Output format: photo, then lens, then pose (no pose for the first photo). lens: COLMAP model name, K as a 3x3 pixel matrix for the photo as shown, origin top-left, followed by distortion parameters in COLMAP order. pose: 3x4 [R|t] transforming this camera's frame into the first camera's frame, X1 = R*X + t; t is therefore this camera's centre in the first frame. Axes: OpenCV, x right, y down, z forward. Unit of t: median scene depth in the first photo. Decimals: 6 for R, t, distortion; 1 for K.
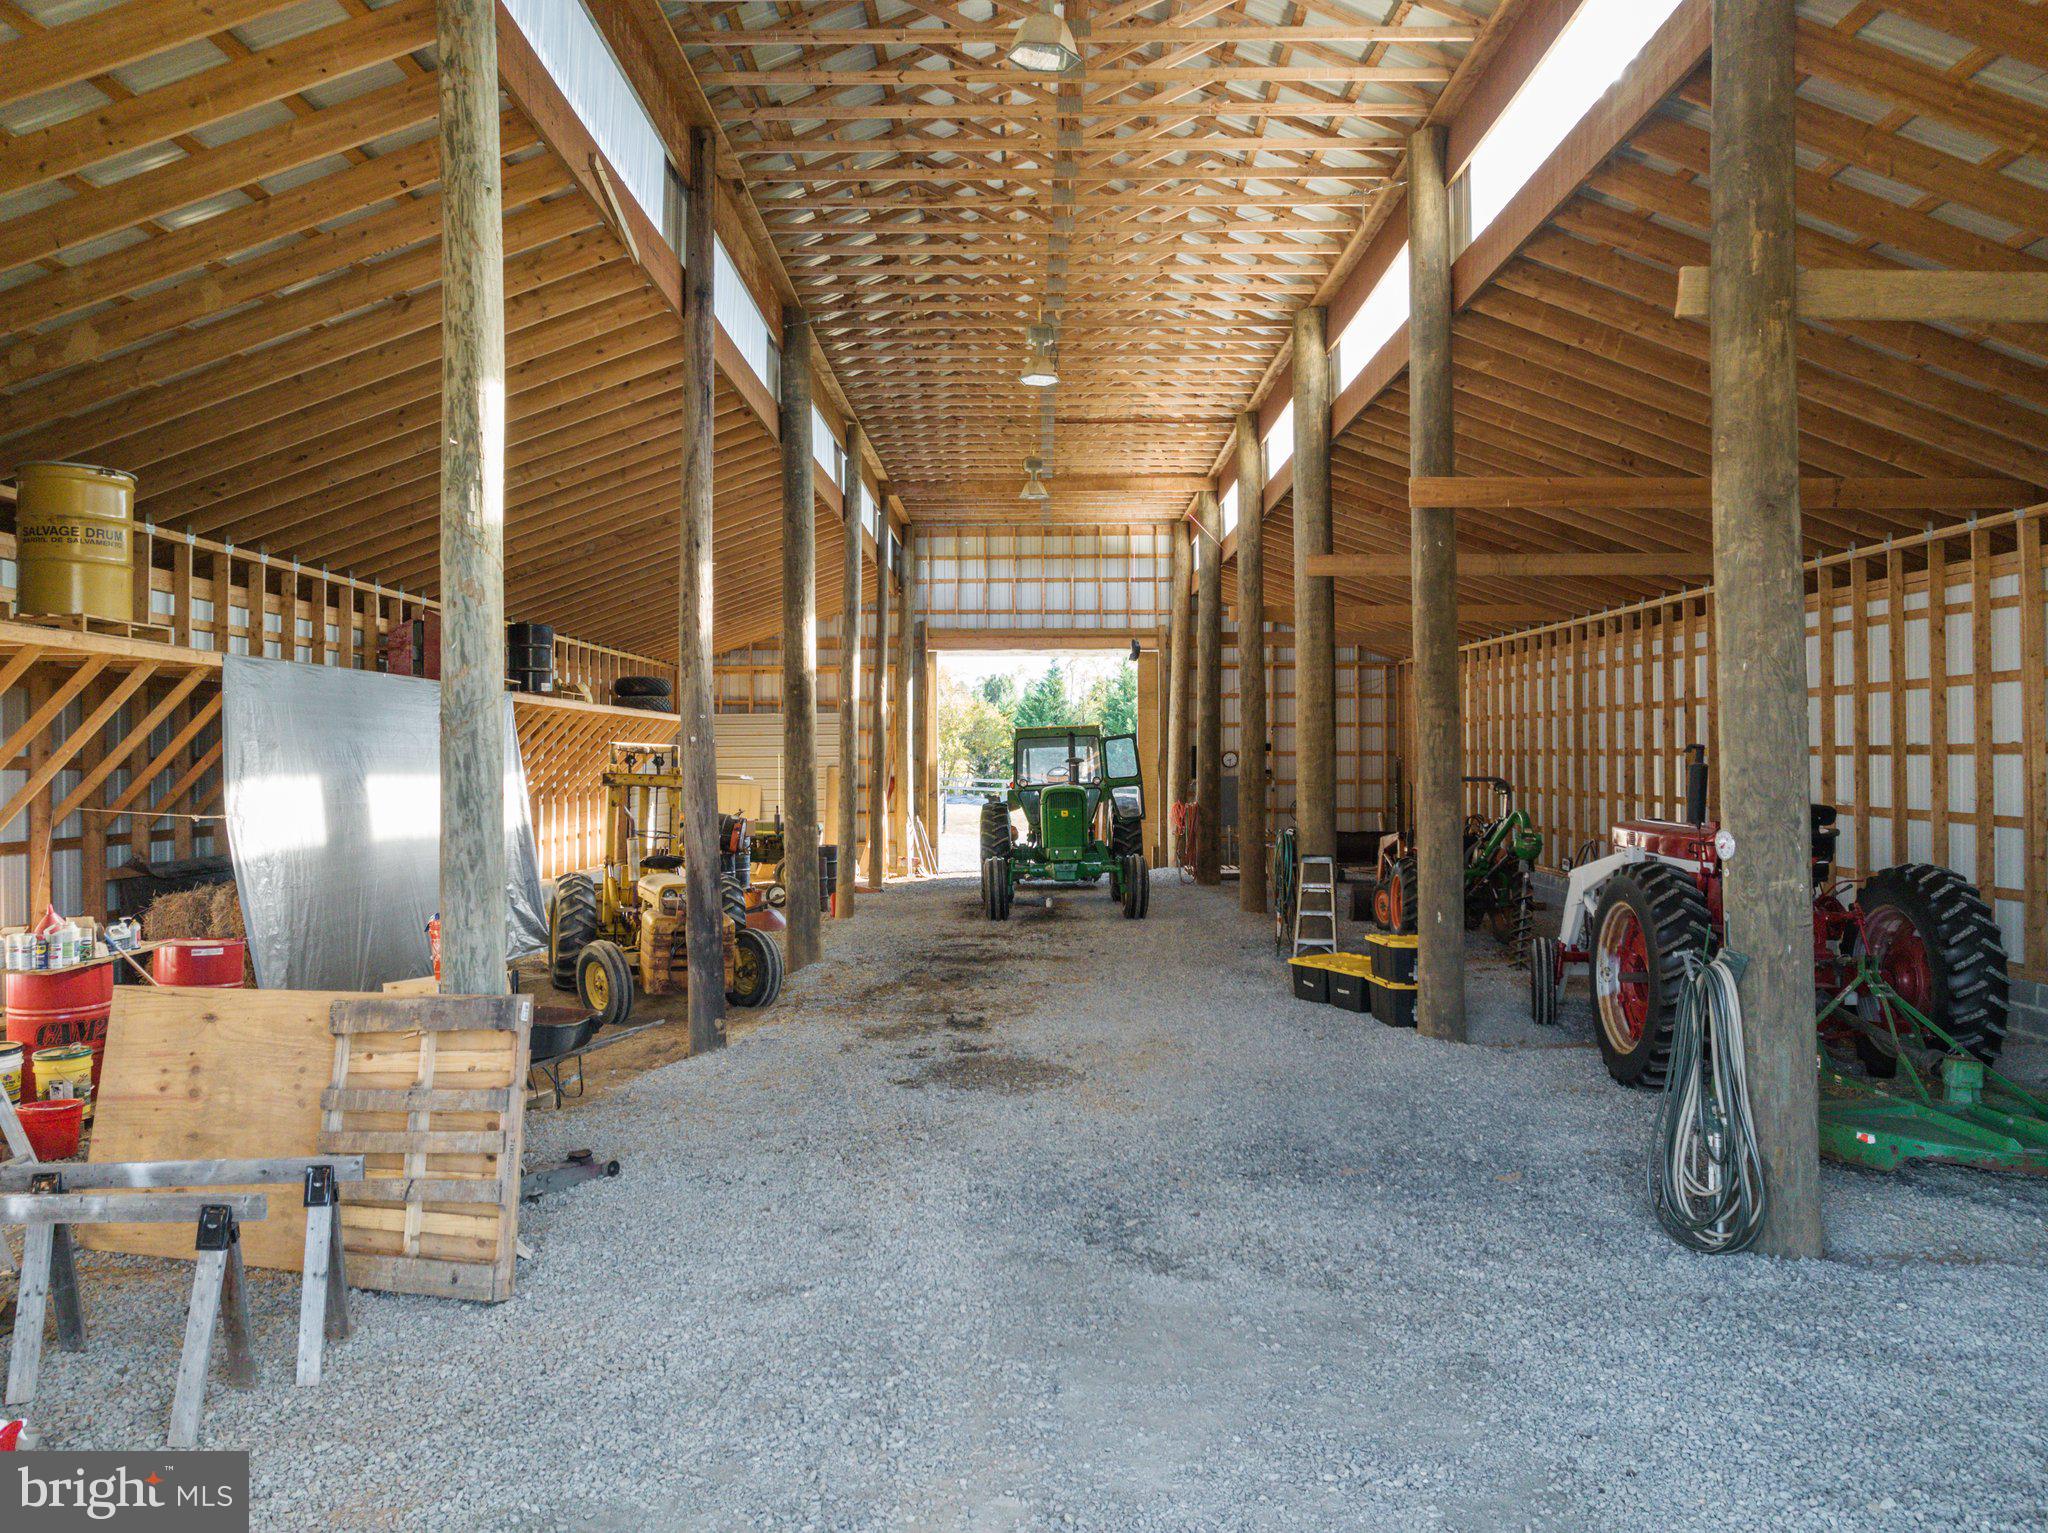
lens RADIAL K [[1496.5, 0, 1029.3], [0, 1496.5, 767.3], [0, 0, 1]] dist [-0.053123, 0.015312]
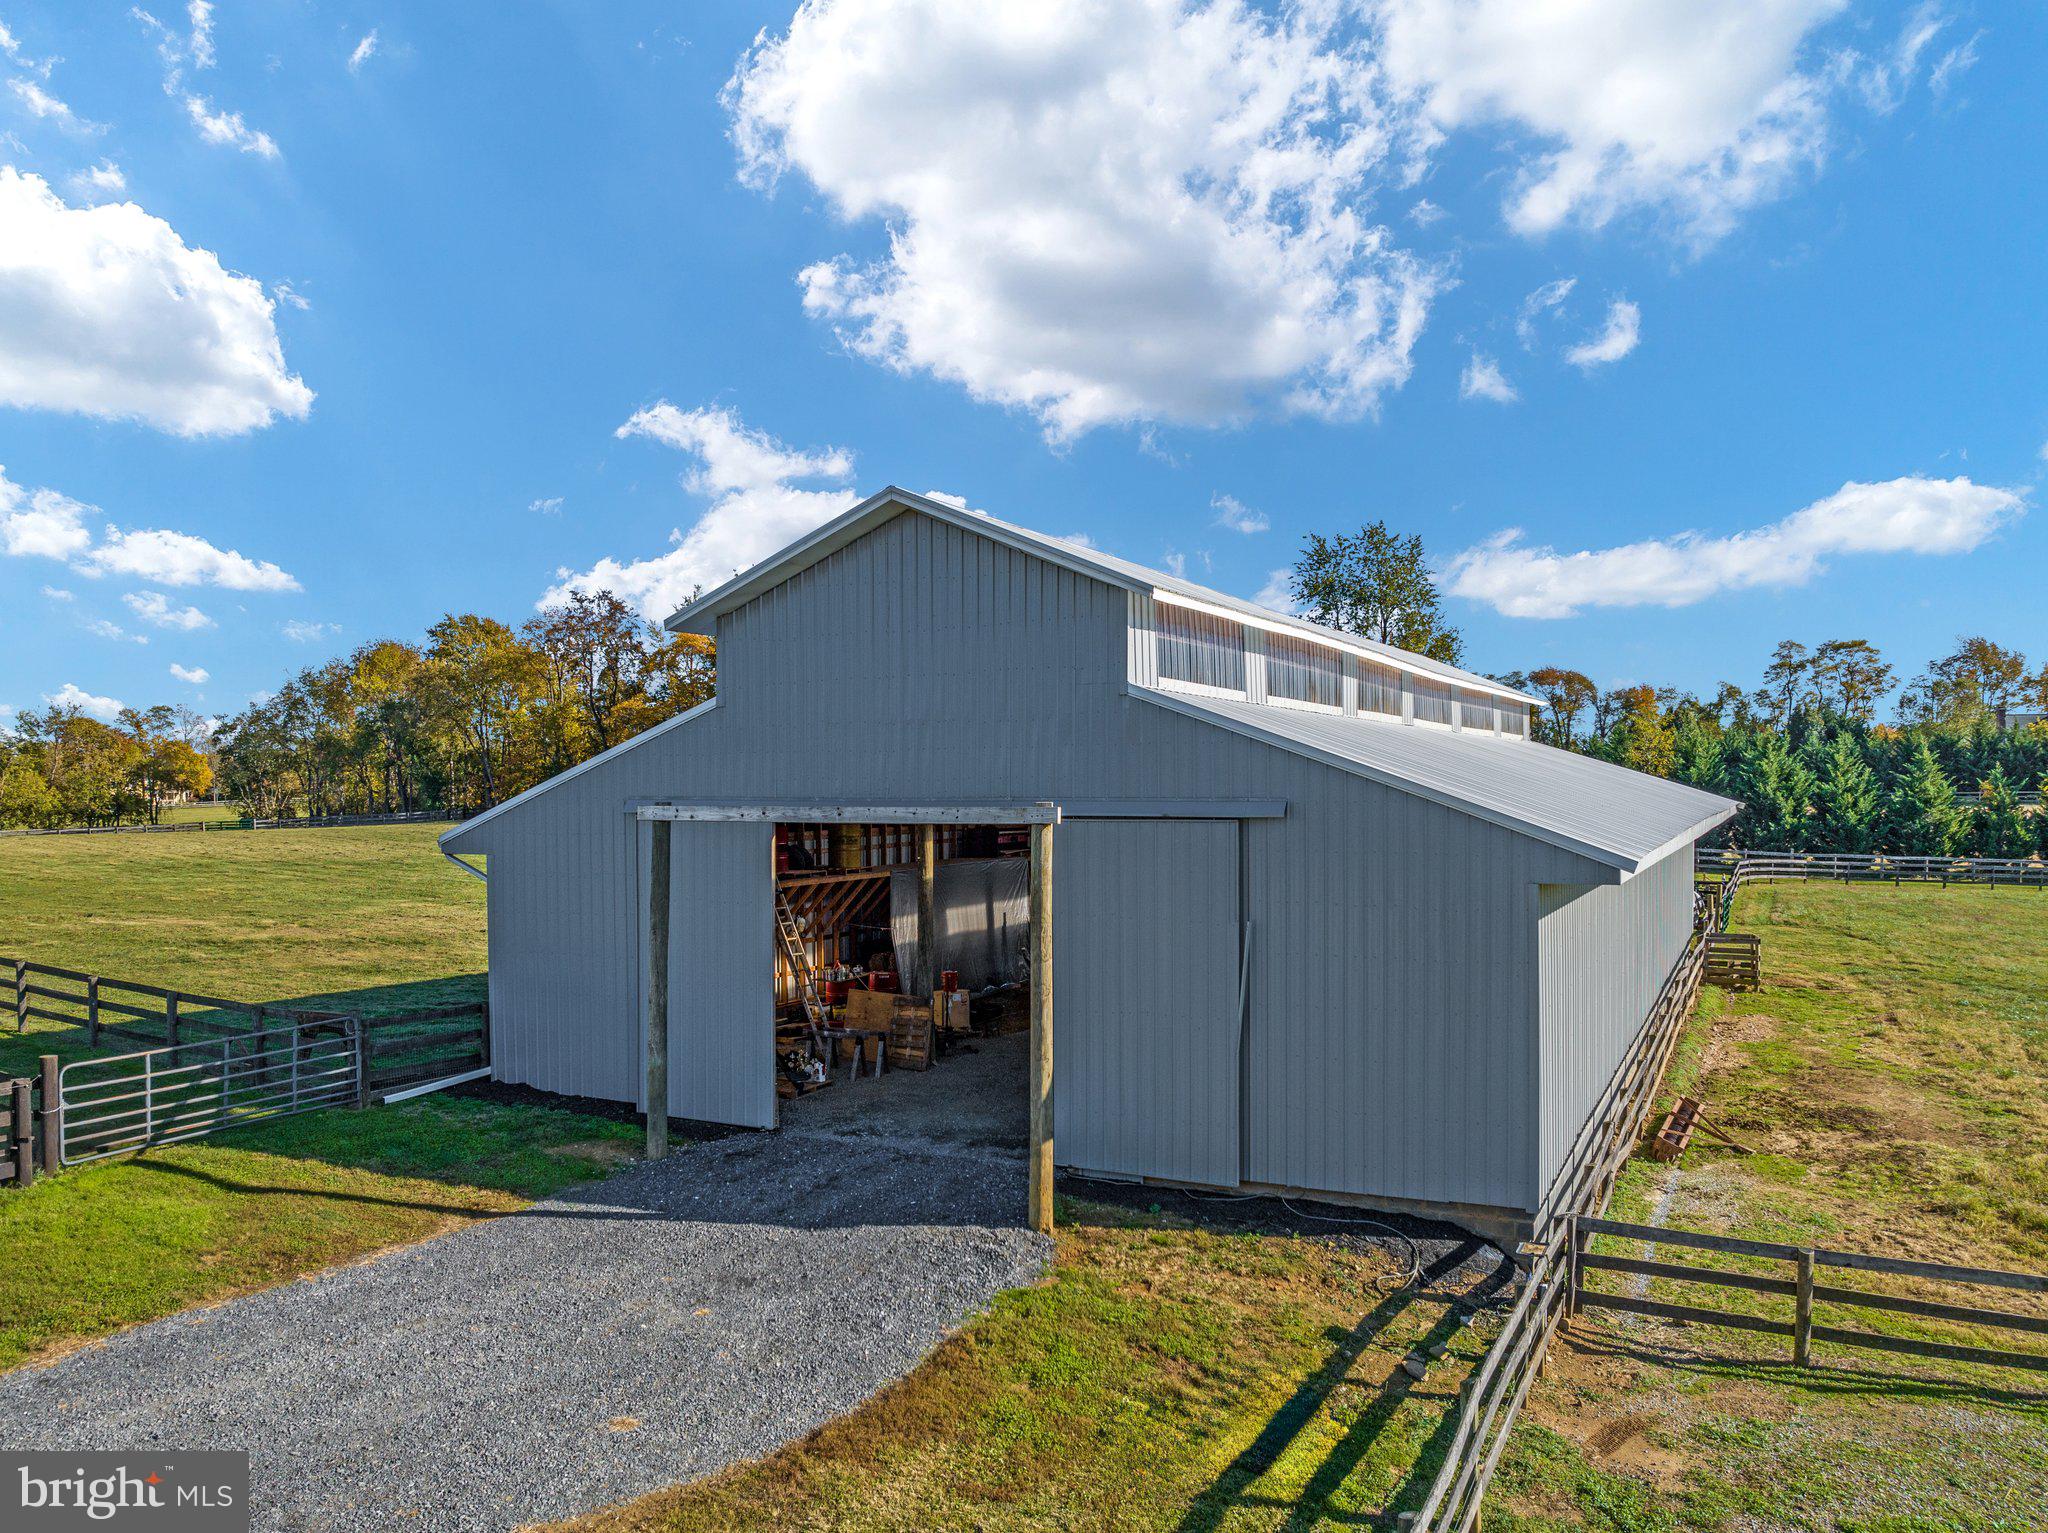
lens RADIAL K [[1496.5, 0, 1032.9], [0, 1496.5, 758.2], [0, 0, 1]] dist [-0.053123, 0.015312]
pose [[0.887233, -0.004165, -0.461302, 1.092388], [-0.001587, 0.999926, -0.012081, -0.276496], [0.461318, 0.011451, 0.887161, -1.528083]]
